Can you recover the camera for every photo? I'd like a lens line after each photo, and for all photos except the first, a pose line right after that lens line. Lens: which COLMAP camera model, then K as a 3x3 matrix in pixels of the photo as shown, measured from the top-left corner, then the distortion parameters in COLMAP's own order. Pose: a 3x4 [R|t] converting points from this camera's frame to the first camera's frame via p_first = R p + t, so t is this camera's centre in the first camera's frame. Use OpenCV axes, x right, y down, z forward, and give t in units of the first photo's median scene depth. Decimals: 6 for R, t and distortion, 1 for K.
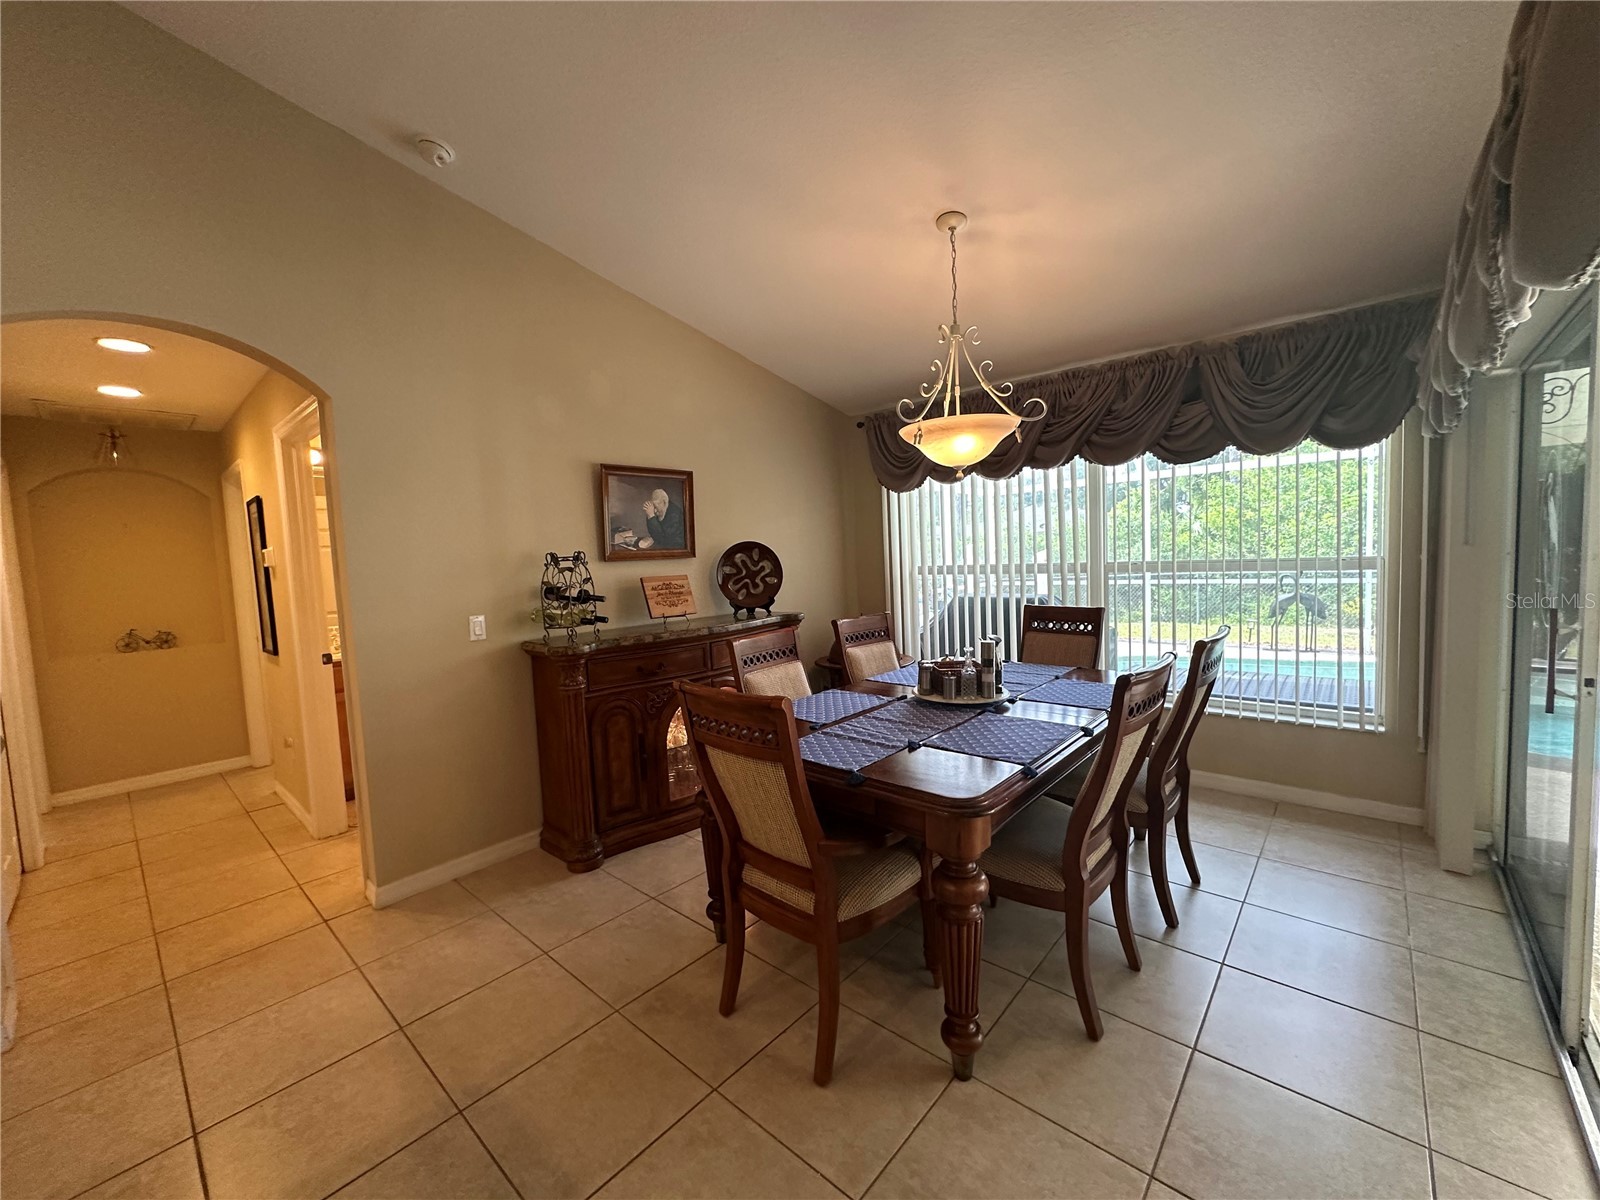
lens RADIAL K [[638.4, 0, 798.3], [0, 638.4, 600.5], [0, 0, 1]] dist [-0.004663, 0.001121]
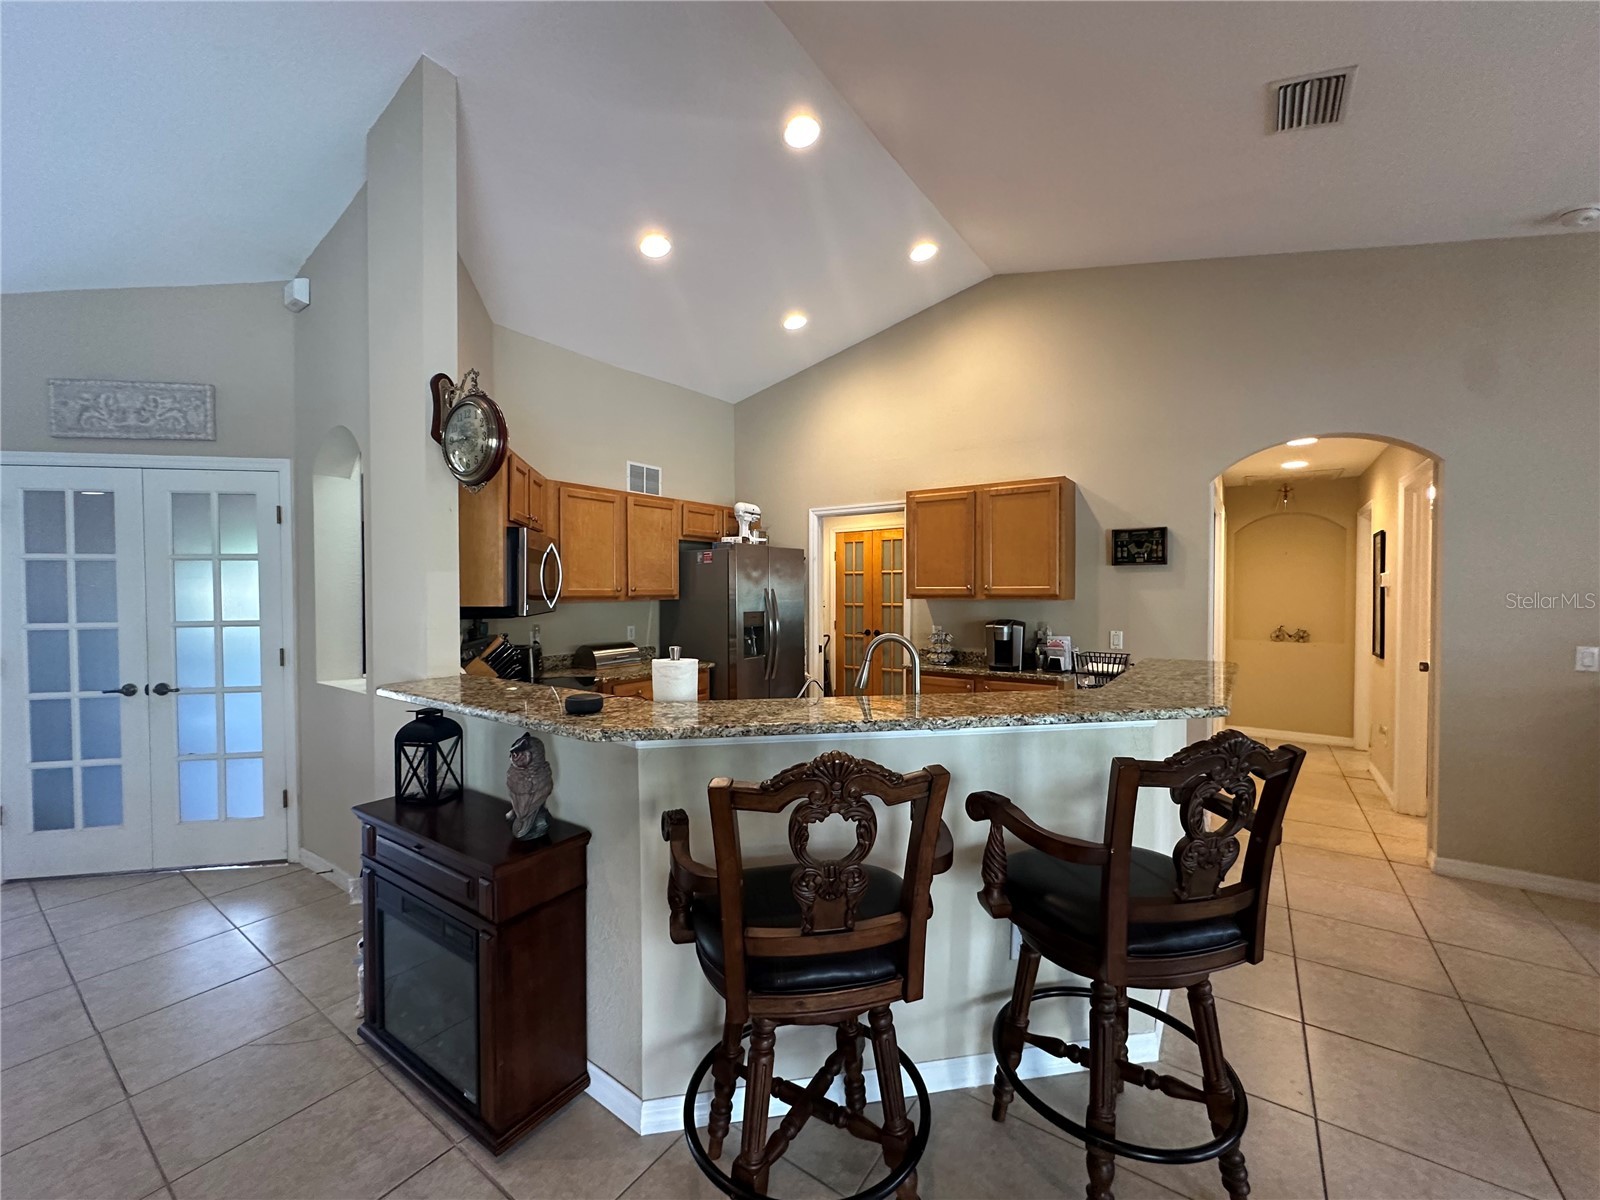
lens RADIAL K [[638.4, 0, 798.3], [0, 638.4, 600.5], [0, 0, 1]] dist [-0.004663, 0.001121]
pose [[0.116715, 0.063580, -0.991128, 0.269028], [-0.072271, 0.995847, 0.055372, -0.013157], [0.990532, 0.065167, 0.120825, -0.283568]]
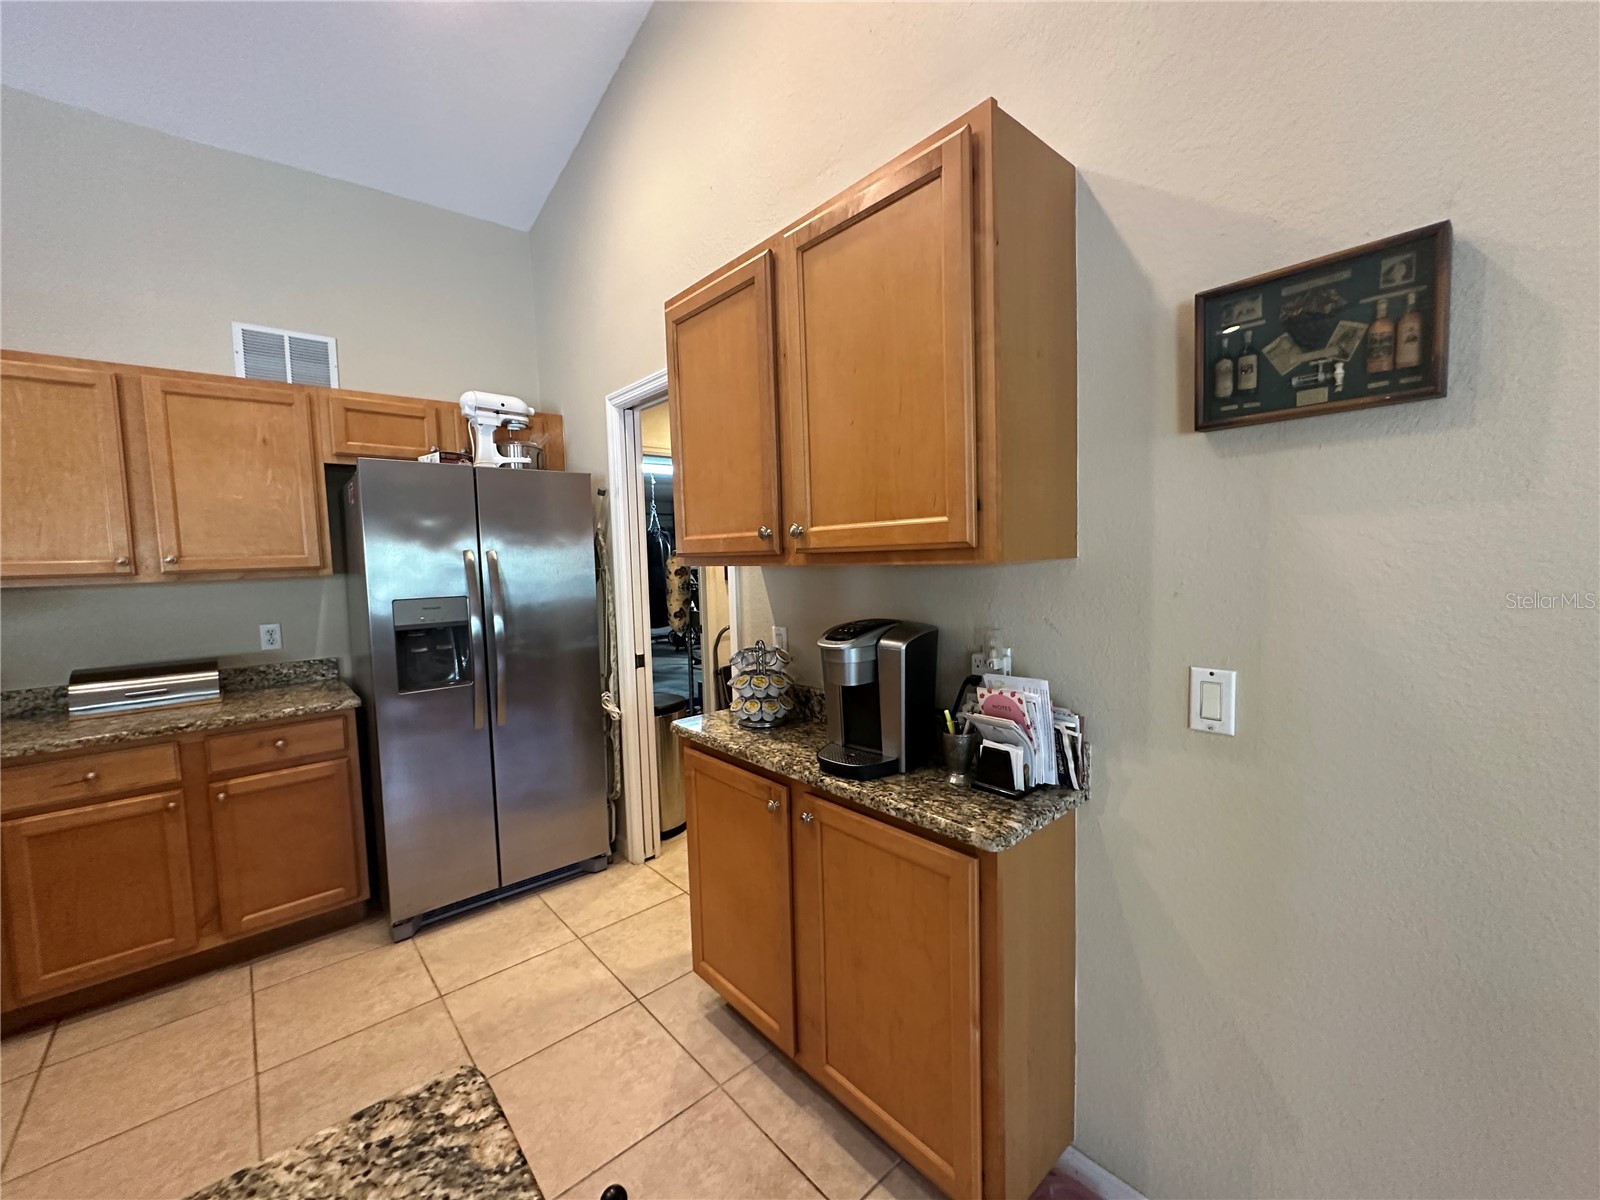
lens RADIAL K [[638.4, 0, 798.3], [0, 638.4, 600.5], [0, 0, 1]] dist [-0.004663, 0.001121]
pose [[-0.120360, 0.120470, -0.985393, -0.518369], [-0.033499, 0.991551, 0.125315, -0.002334], [0.992165, 0.048092, -0.115308, 0.295668]]
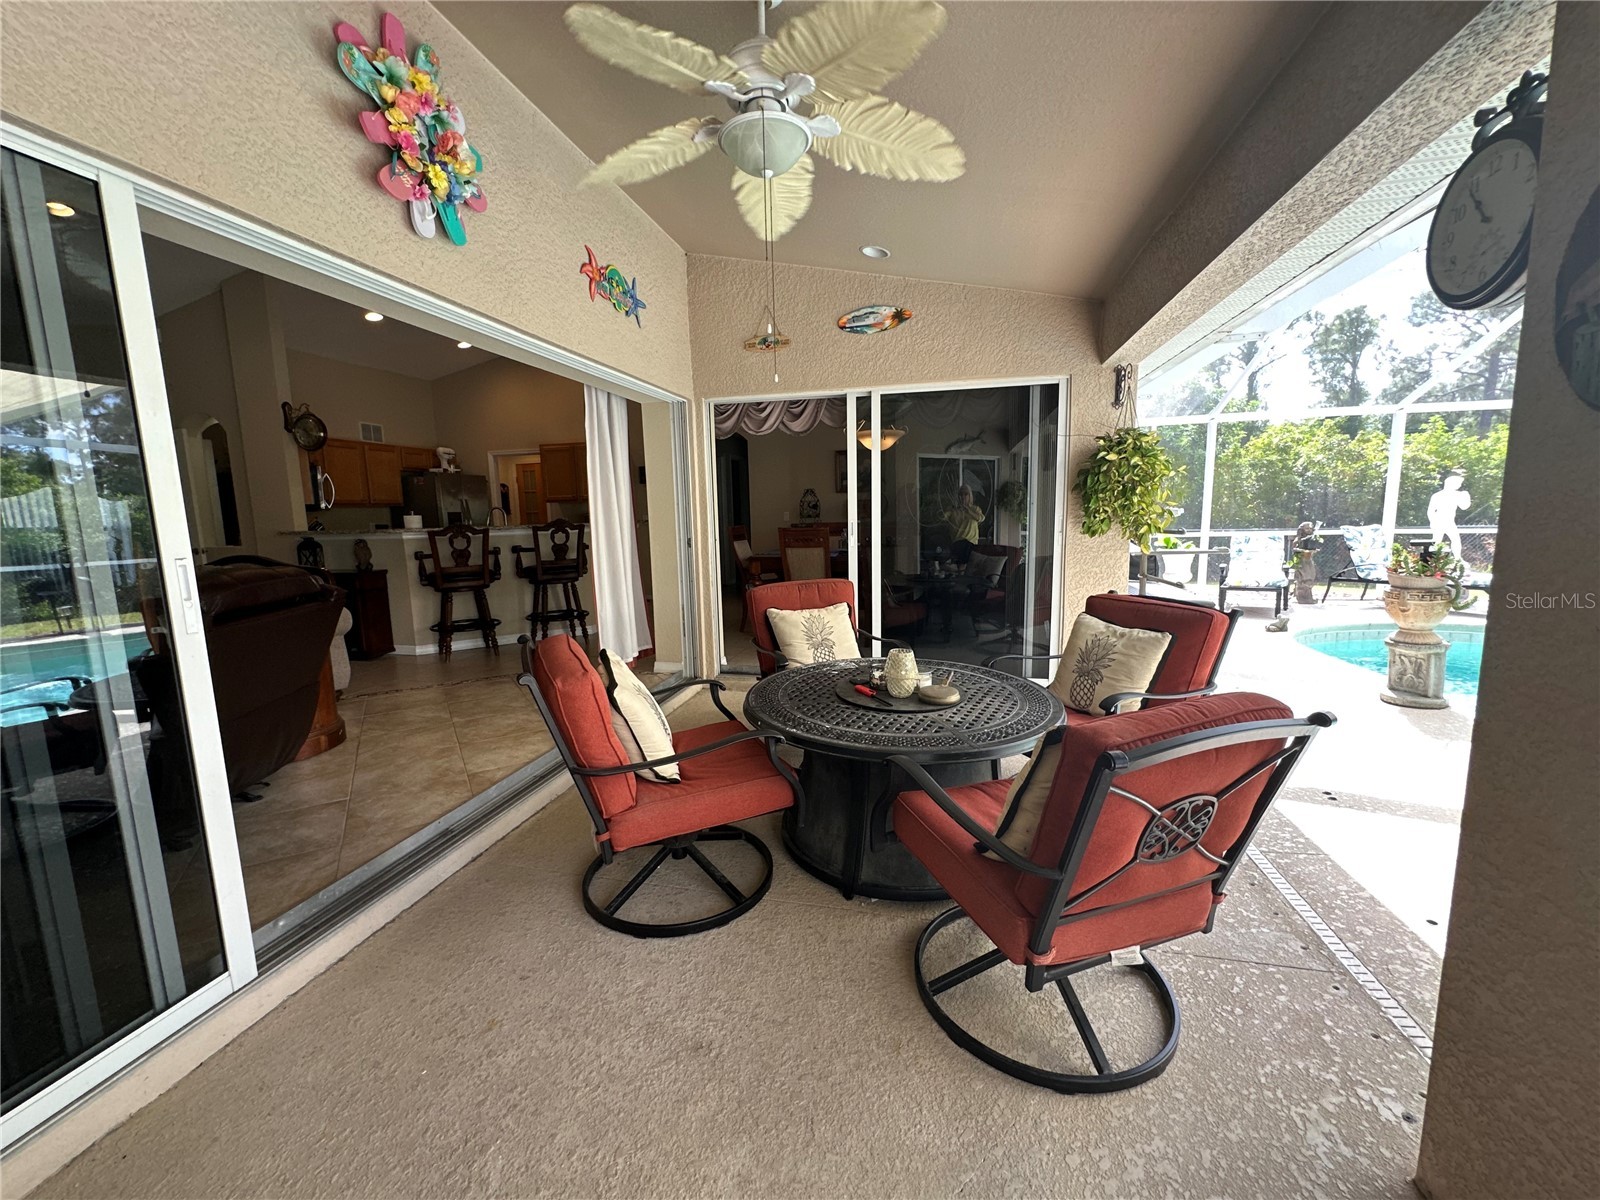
lens RADIAL K [[638.4, 0, 798.3], [0, 638.4, 600.5], [0, 0, 1]] dist [-0.004663, 0.001121]
pose [[0.484765, 0.154963, -0.860808, 1.730824], [-0.059536, 0.987743, 0.144286, -0.000463], [0.872616, -0.018696, 0.488049, -0.255917]]
